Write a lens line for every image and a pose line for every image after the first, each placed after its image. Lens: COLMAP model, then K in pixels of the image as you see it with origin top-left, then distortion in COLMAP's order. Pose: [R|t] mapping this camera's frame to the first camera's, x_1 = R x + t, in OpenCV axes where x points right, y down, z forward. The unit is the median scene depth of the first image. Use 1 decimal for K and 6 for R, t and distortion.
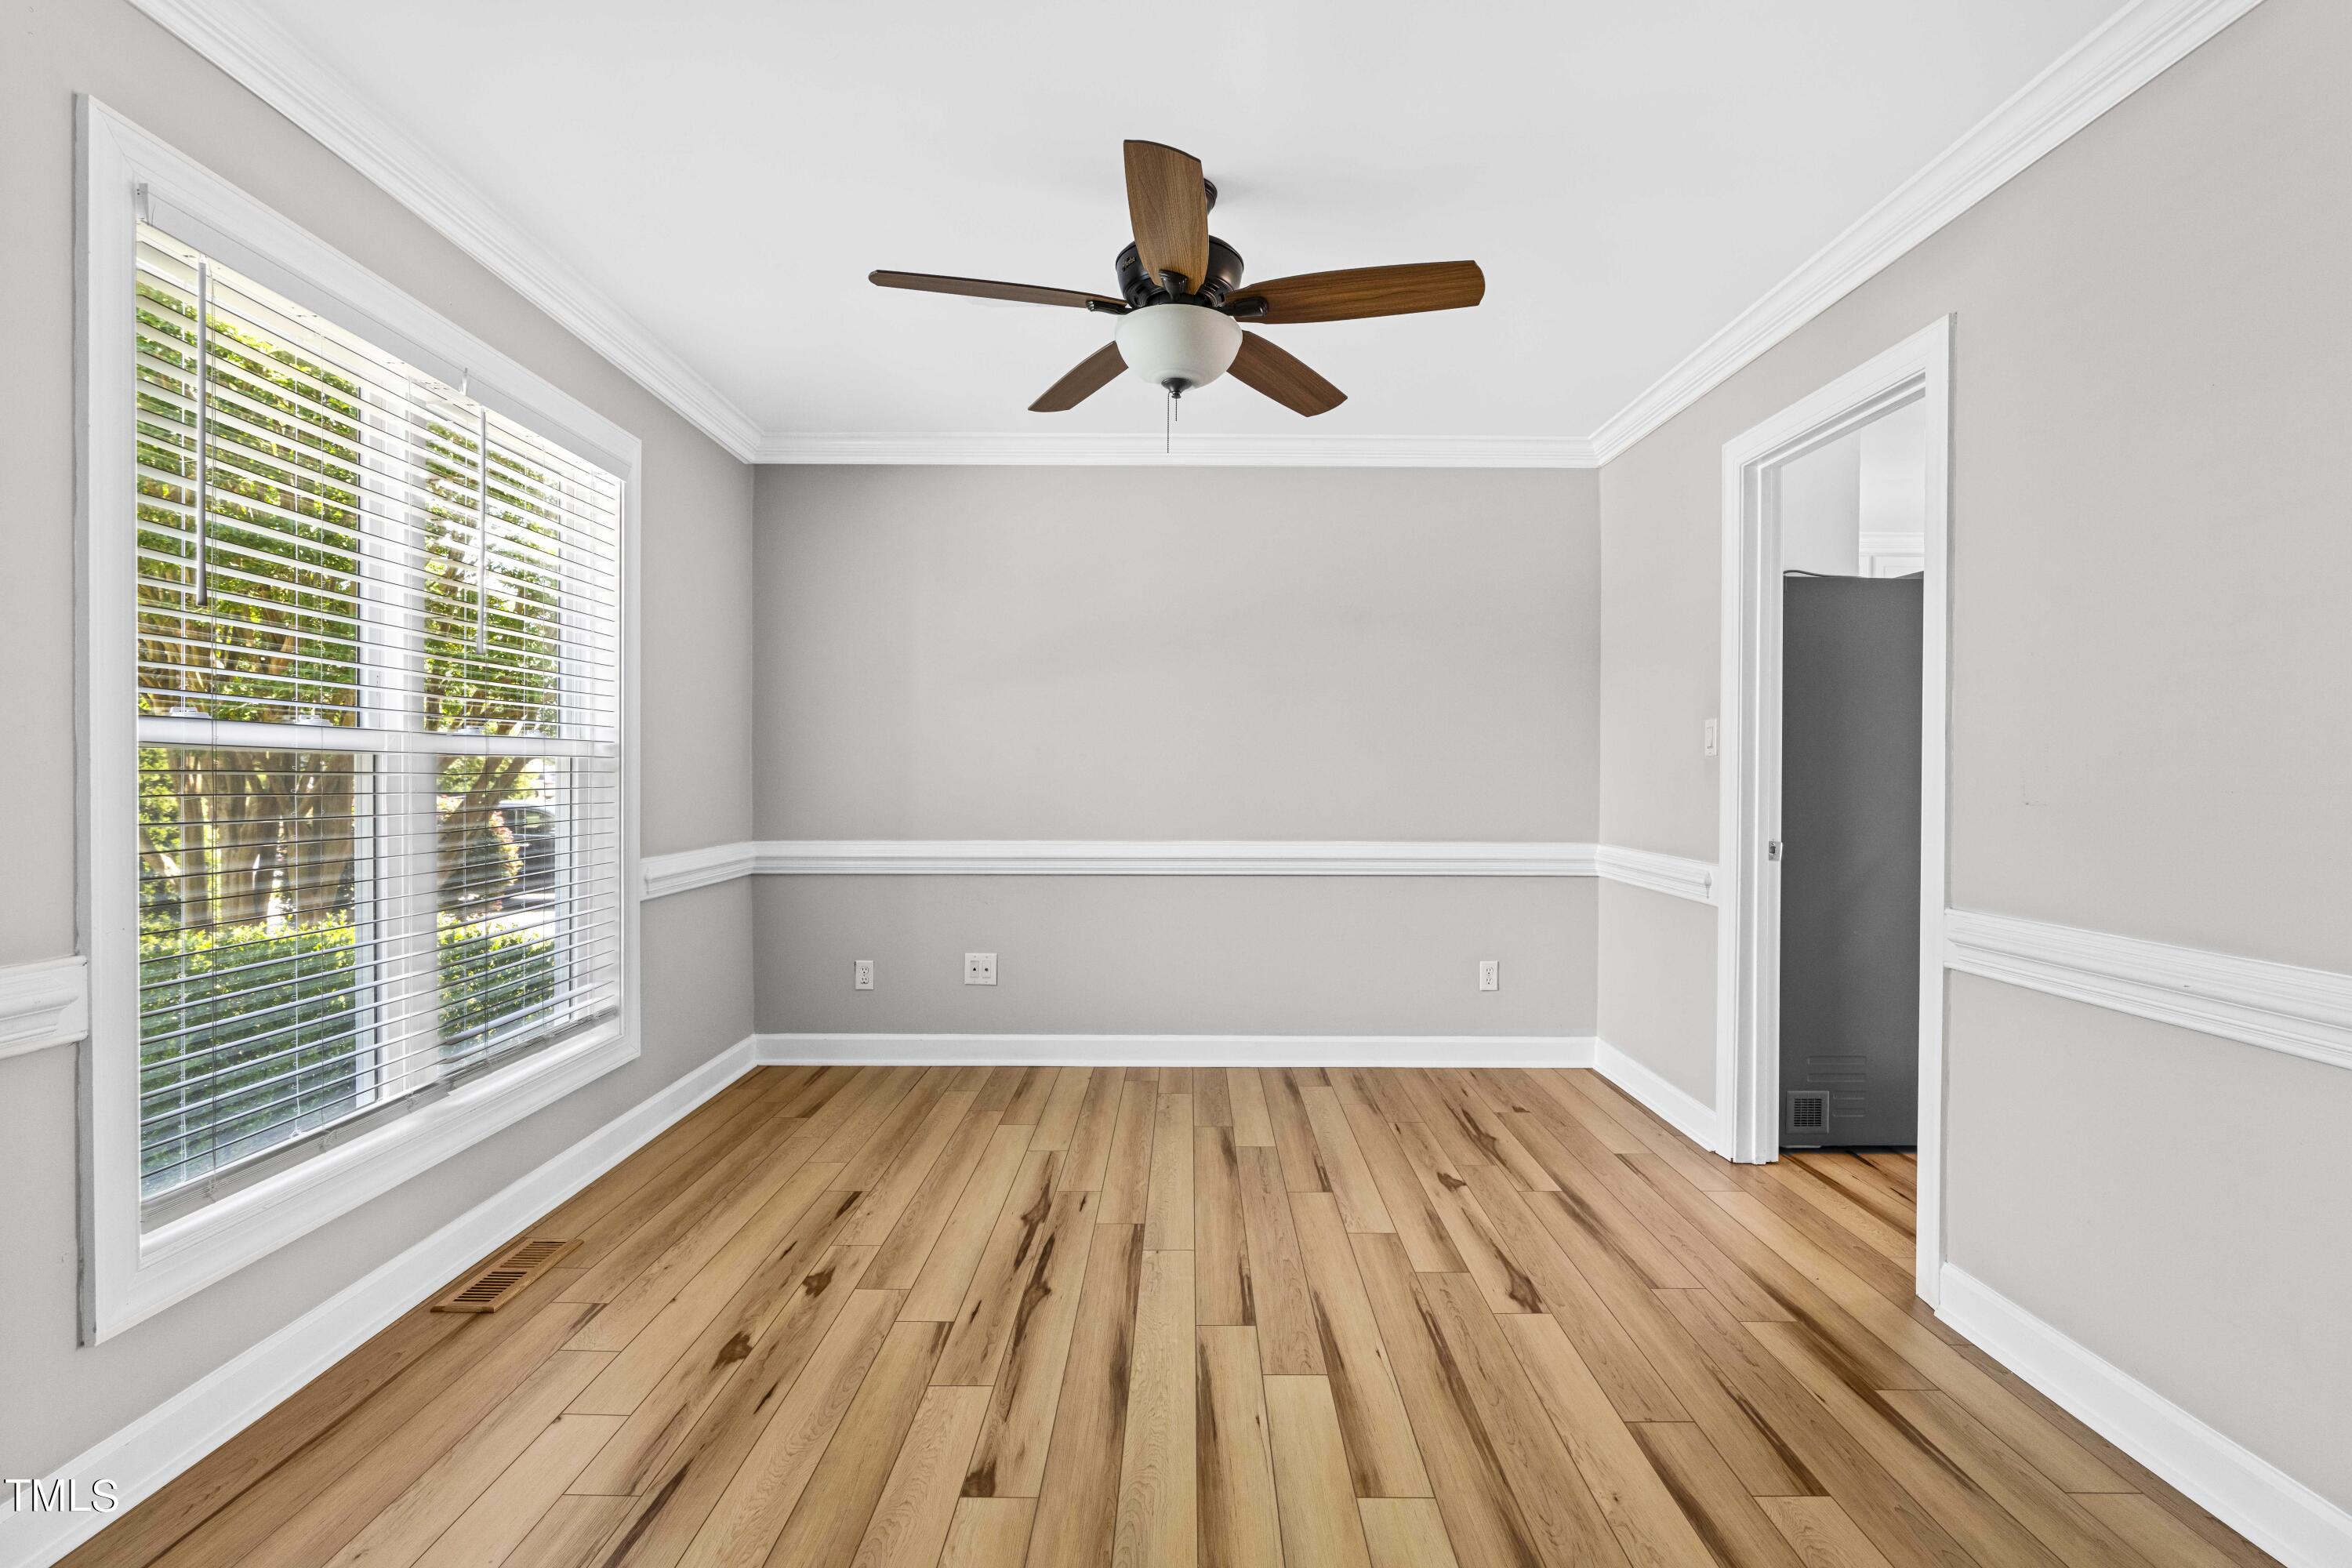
lens RADIAL K [[1057.7, 0, 1188.2], [0, 1057.7, 776.1], [0, 0, 1]] dist [-0.011323, 0.005429]
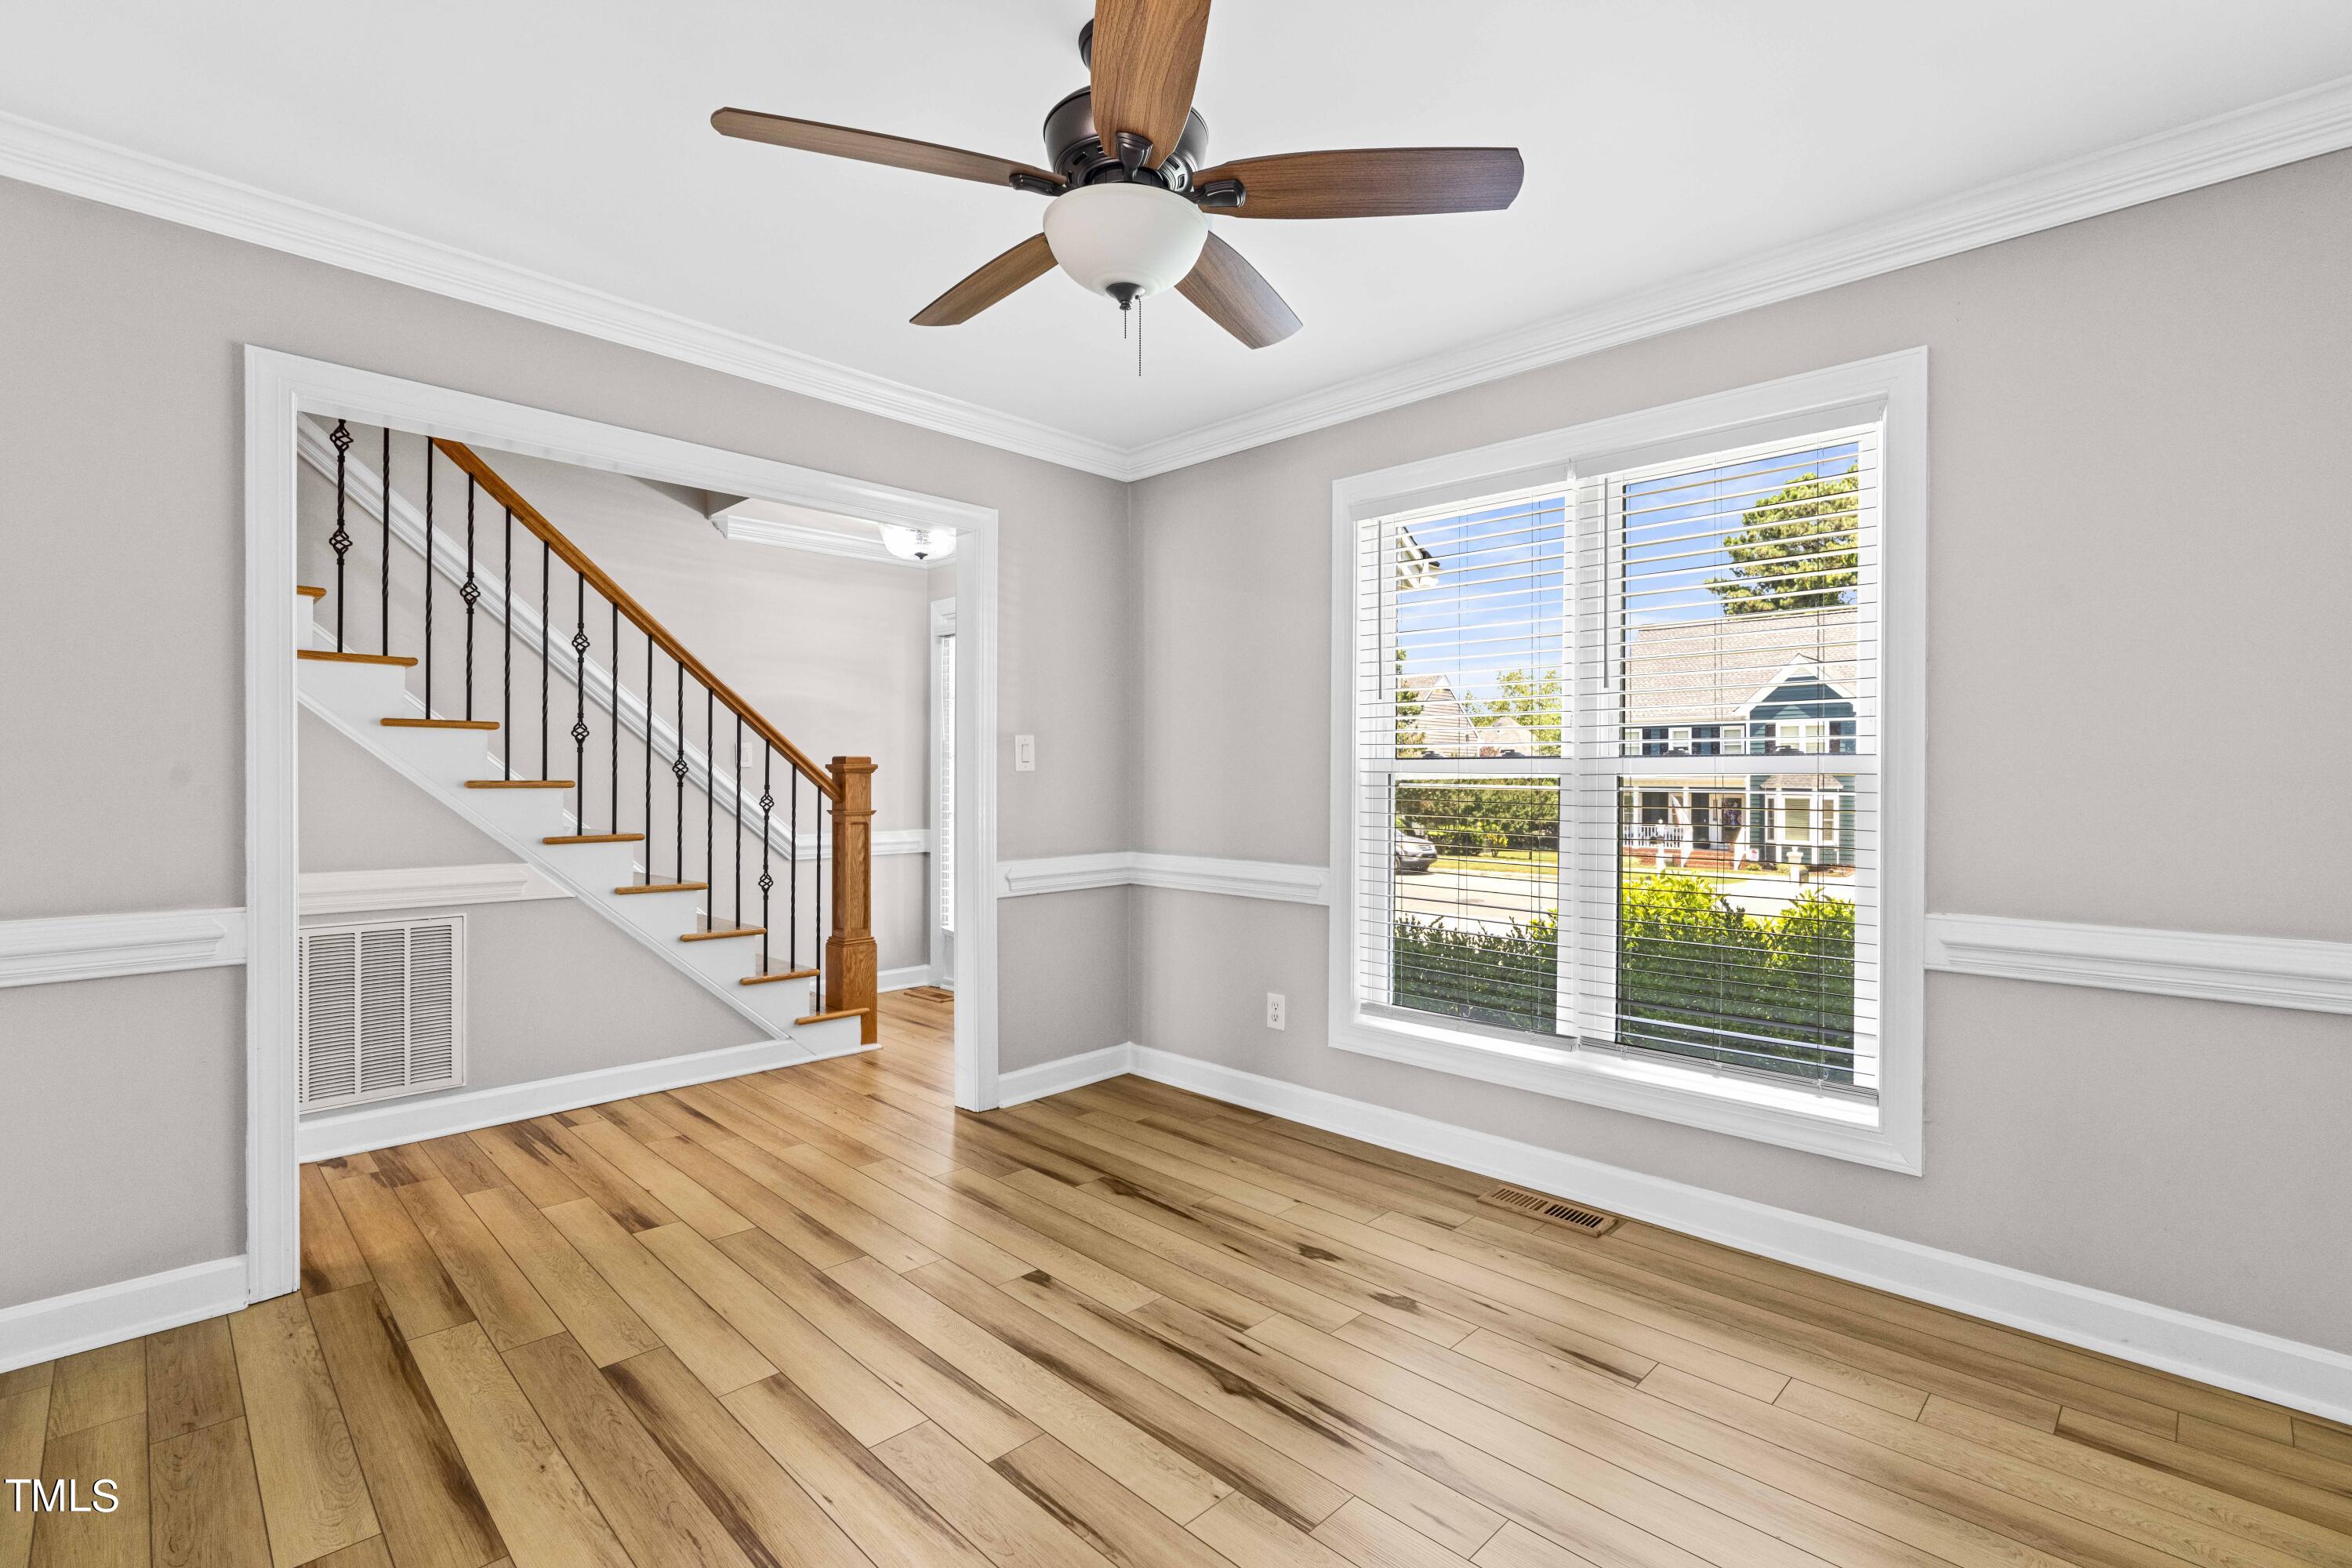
lens RADIAL K [[1057.7, 0, 1188.2], [0, 1057.7, 776.1], [0, 0, 1]] dist [-0.011323, 0.005429]
pose [[-0.703414, -0.009450, -0.710718, 0.554627], [-0.010562, 0.999940, -0.002842, -0.013464], [0.710702, 0.005507, -0.703471, 1.724982]]
